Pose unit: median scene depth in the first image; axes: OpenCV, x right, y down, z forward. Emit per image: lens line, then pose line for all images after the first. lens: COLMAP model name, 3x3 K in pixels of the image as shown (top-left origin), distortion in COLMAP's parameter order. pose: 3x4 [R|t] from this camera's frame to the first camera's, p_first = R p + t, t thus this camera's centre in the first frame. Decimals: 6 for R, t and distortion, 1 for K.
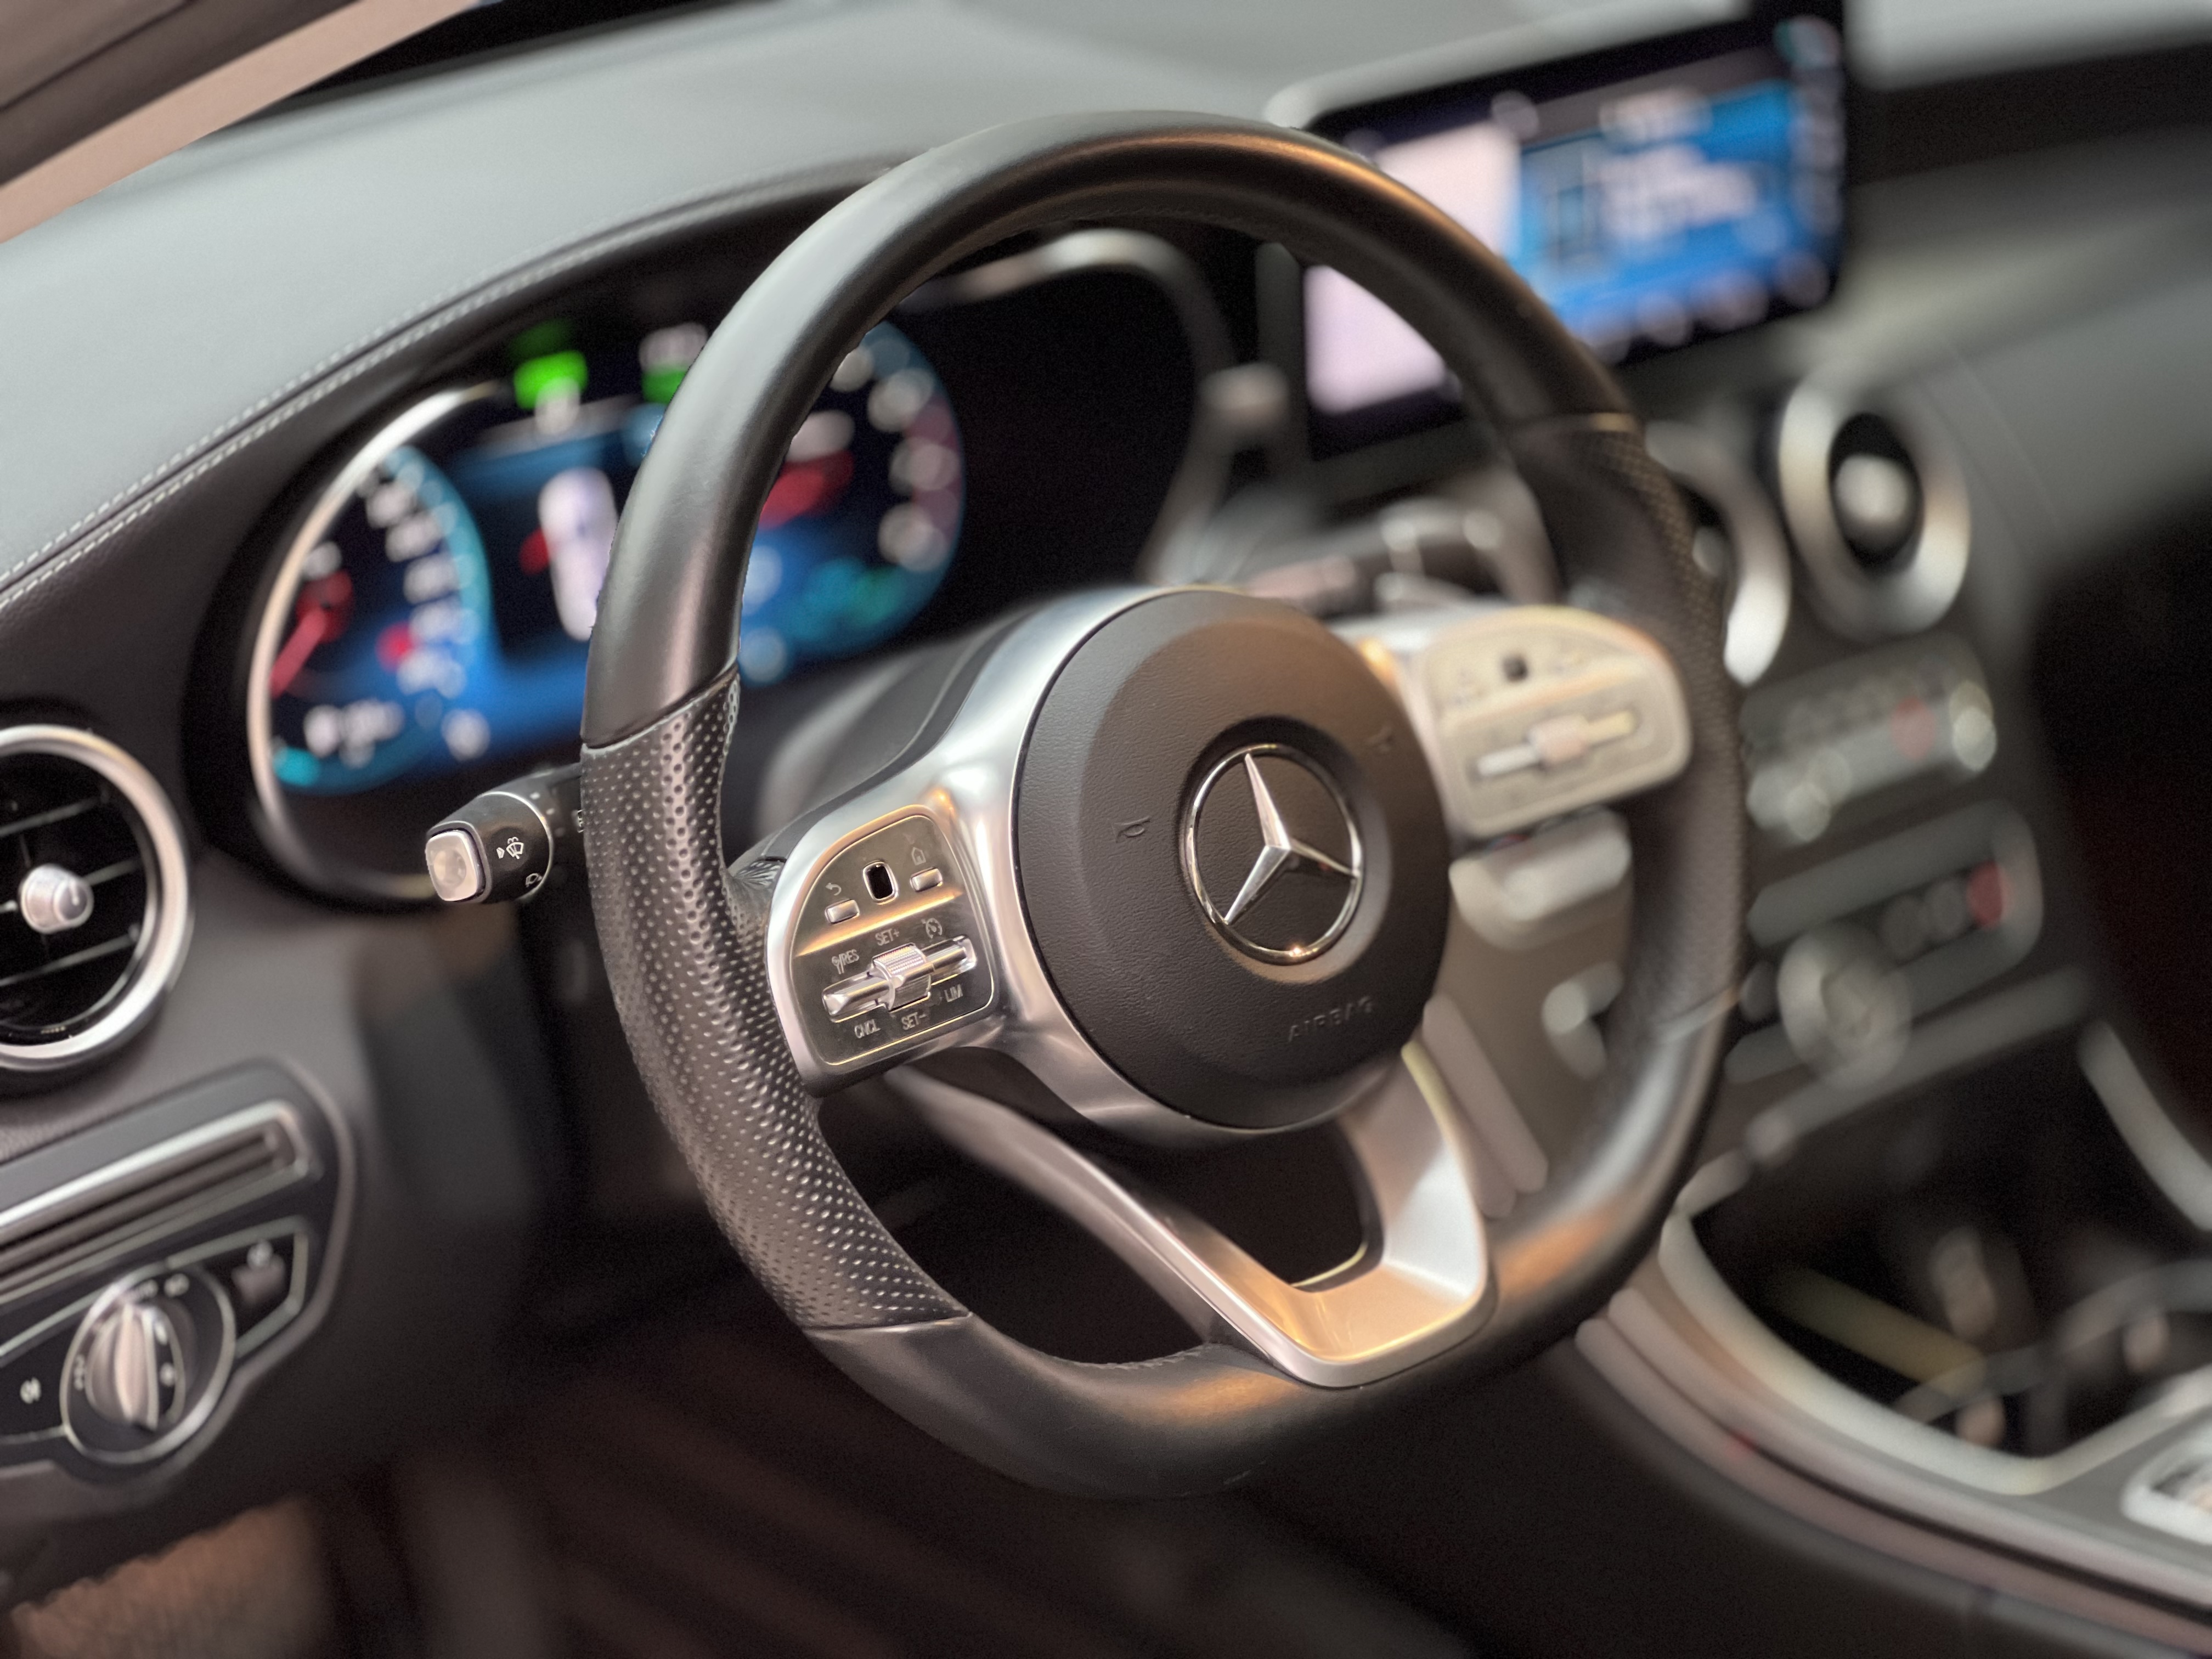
lens RADIAL K [[4901.7, 0, 1101.5], [0, 4901.7, 813.3], [0, 0, 1]] dist [0.191691, 0.000000]
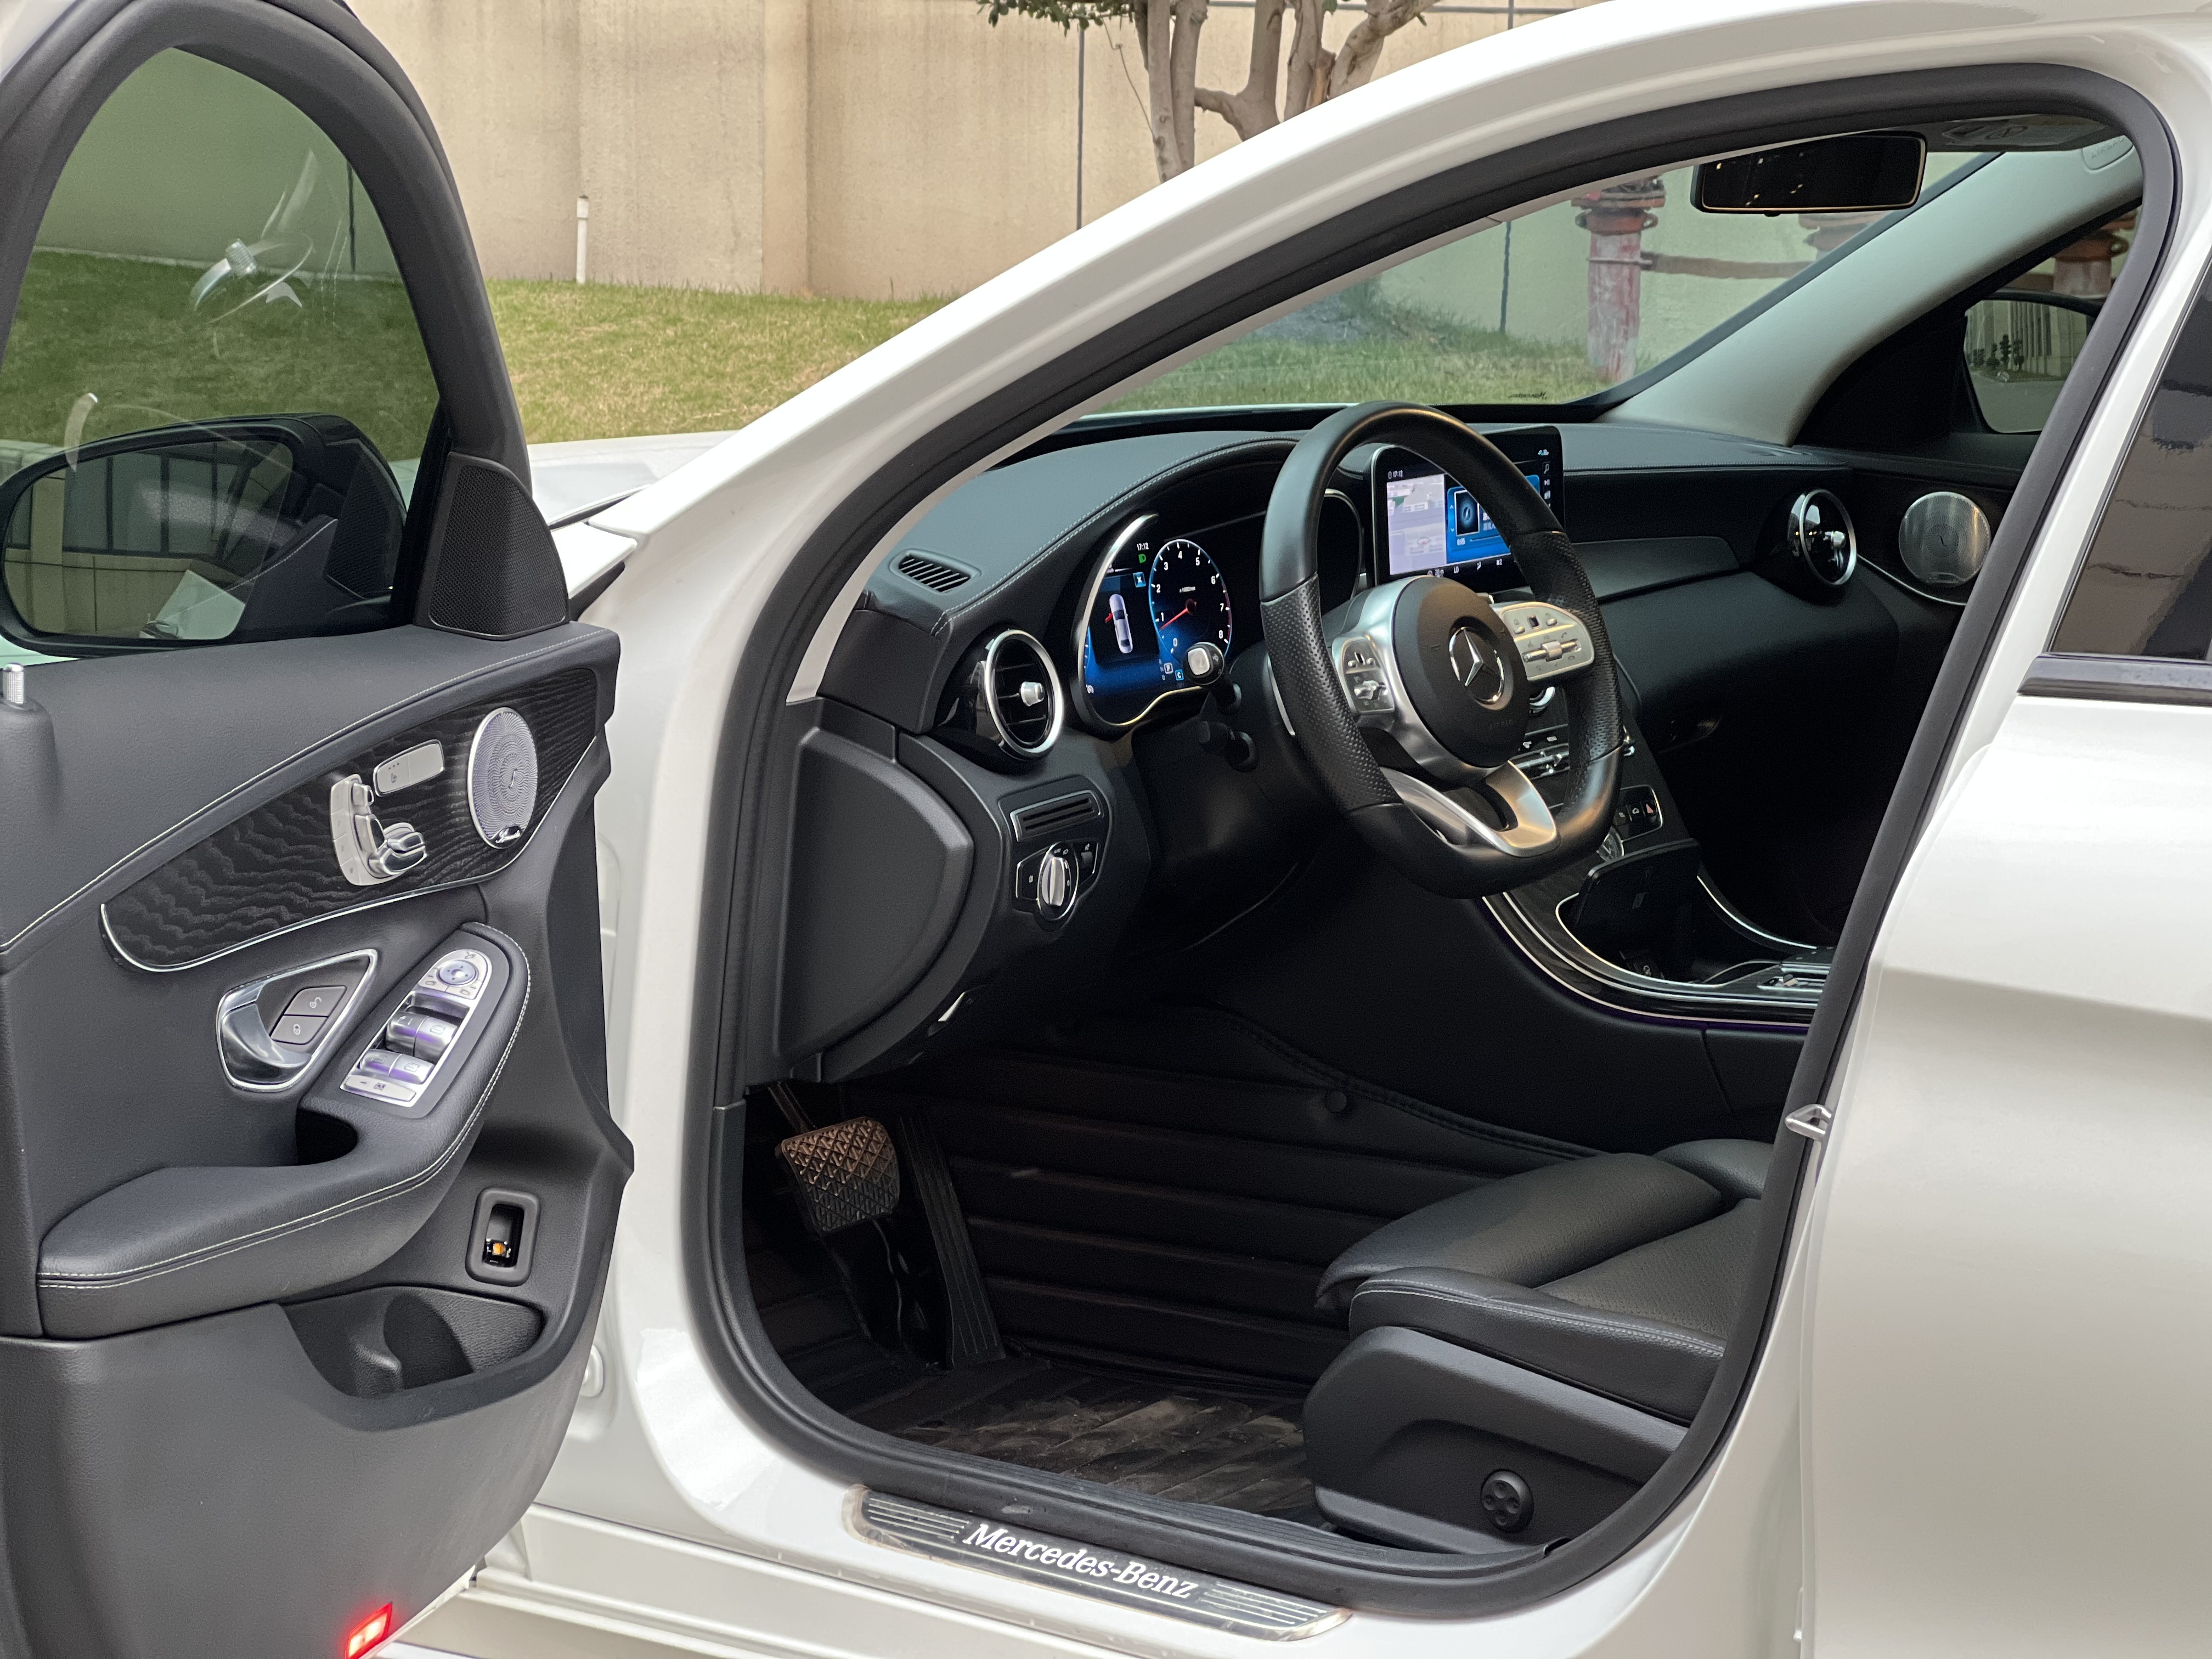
lens RADIAL K [[4901.7, 0, 1109.1], [0, 4901.7, 840.1], [0, 0, 1]] dist [0.191691, 0.000000]
pose [[0.975618, -0.021786, 0.218390, -0.734451], [0.065680, 0.978441, -0.195807, 0.601470], [-0.209416, 0.205376, 0.956015, -1.477015]]
